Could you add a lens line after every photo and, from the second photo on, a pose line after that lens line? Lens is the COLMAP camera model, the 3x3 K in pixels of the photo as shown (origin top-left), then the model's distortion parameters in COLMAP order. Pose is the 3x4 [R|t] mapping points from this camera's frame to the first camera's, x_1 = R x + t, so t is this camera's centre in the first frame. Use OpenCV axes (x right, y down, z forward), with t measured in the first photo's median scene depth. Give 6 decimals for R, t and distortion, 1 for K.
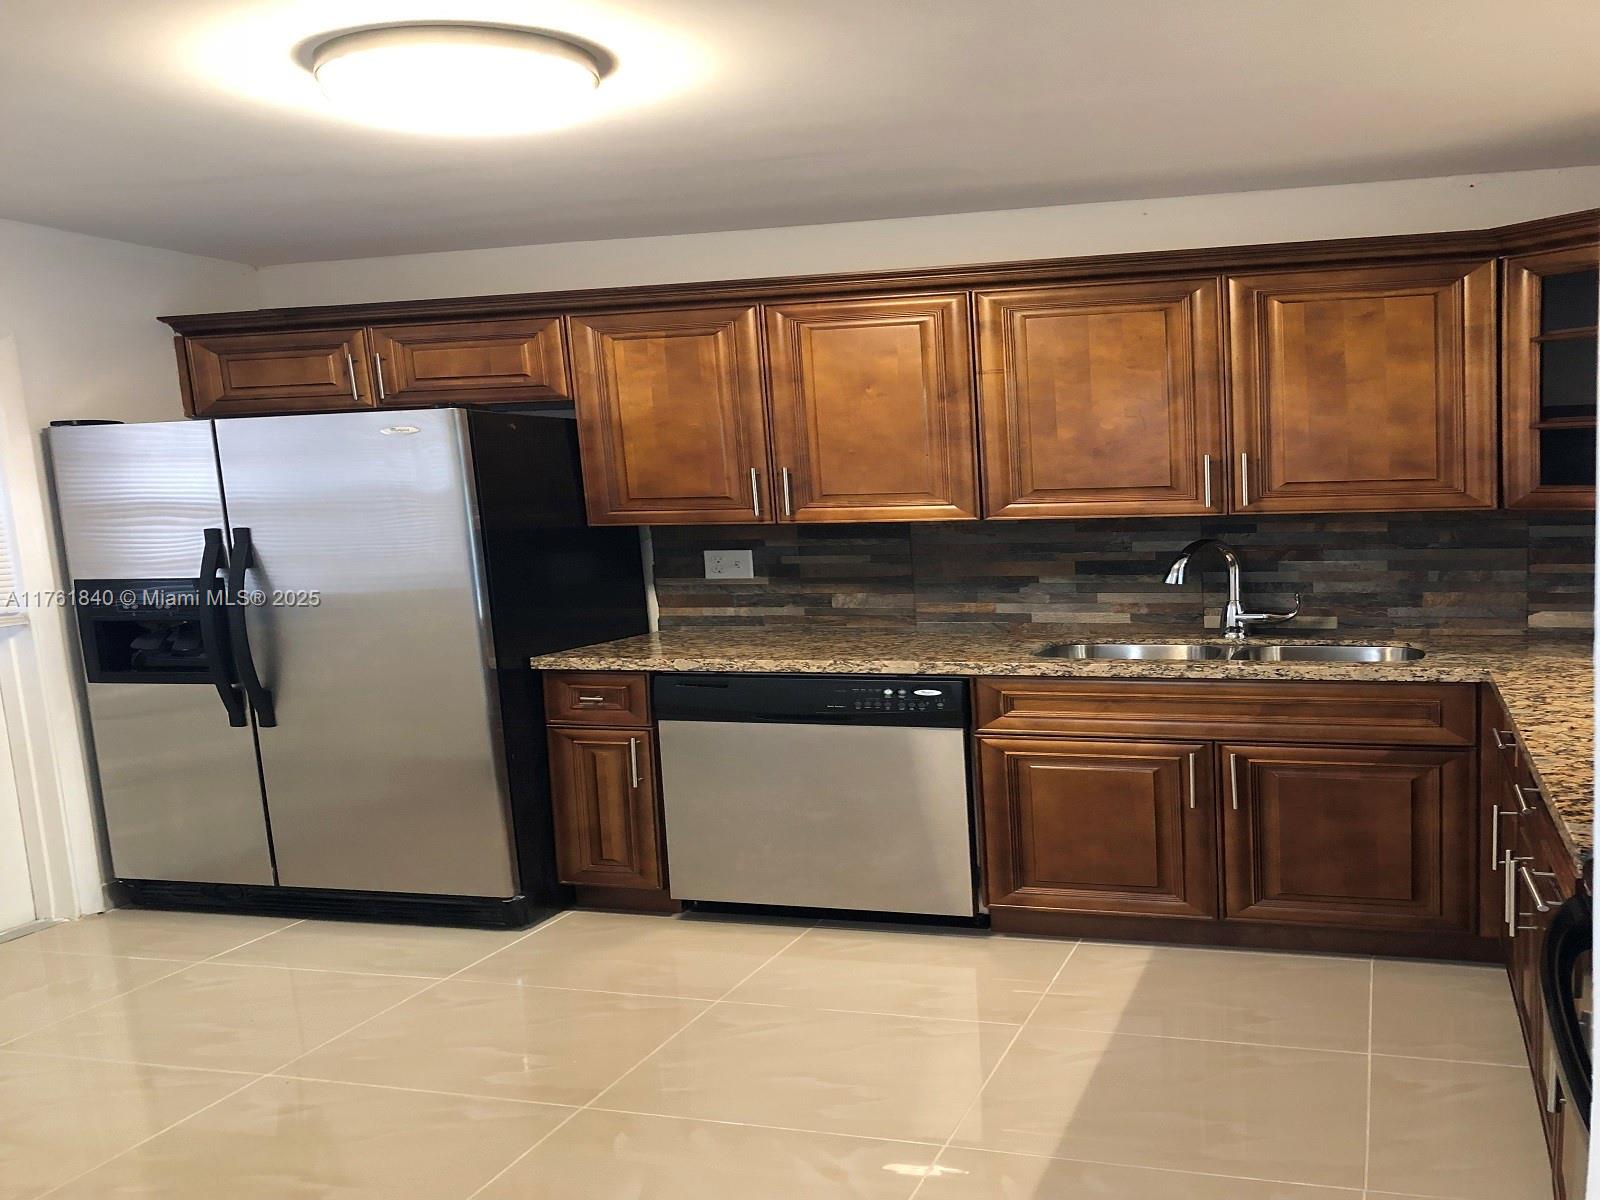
lens RADIAL K [[1731.9, 0, 800.0], [0, 1731.9, 600.0], [0, 0, 1]] dist [0.136379, -0.513172]
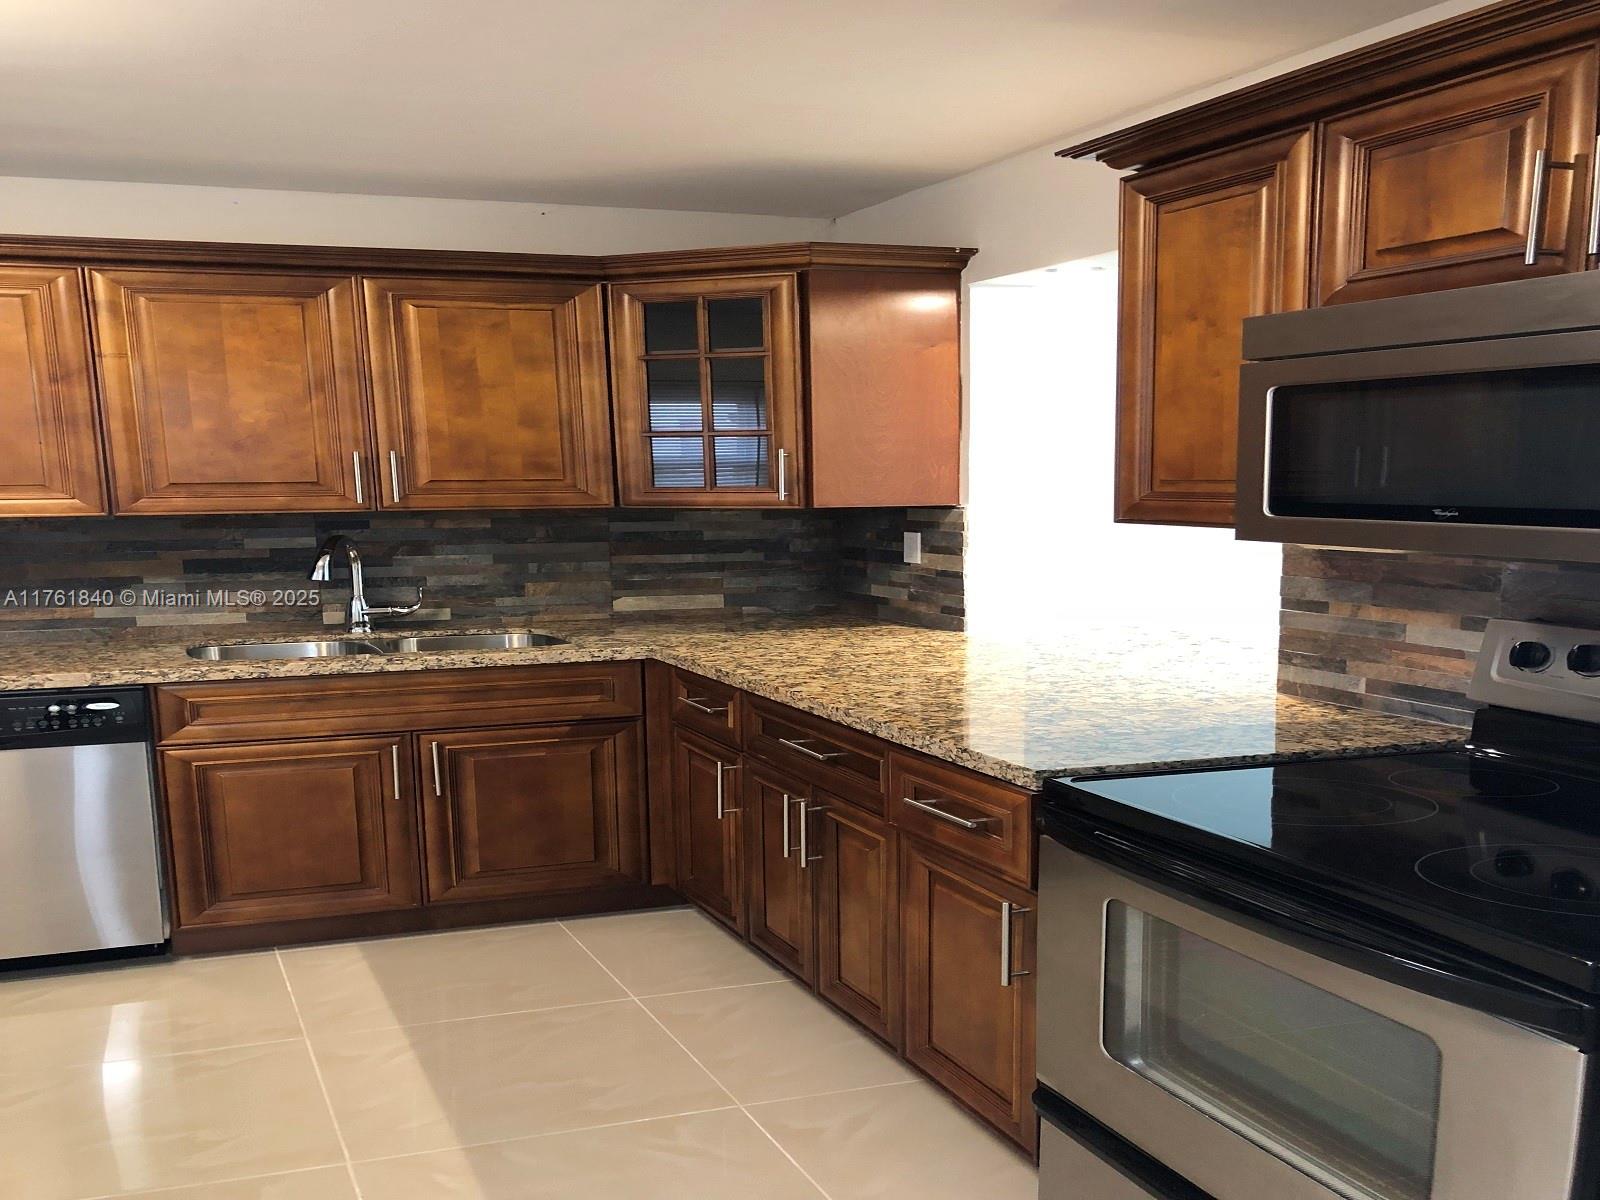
lens RADIAL K [[1731.9, 0, 800.0], [0, 1731.9, 600.0], [0, 0, 1]] dist [0.136379, -0.513172]
pose [[0.764110, -0.031373, 0.644323, -0.222623], [0.031618, 0.999438, 0.011167, -0.000558], [-0.644311, 0.011840, 0.764672, 0.062647]]
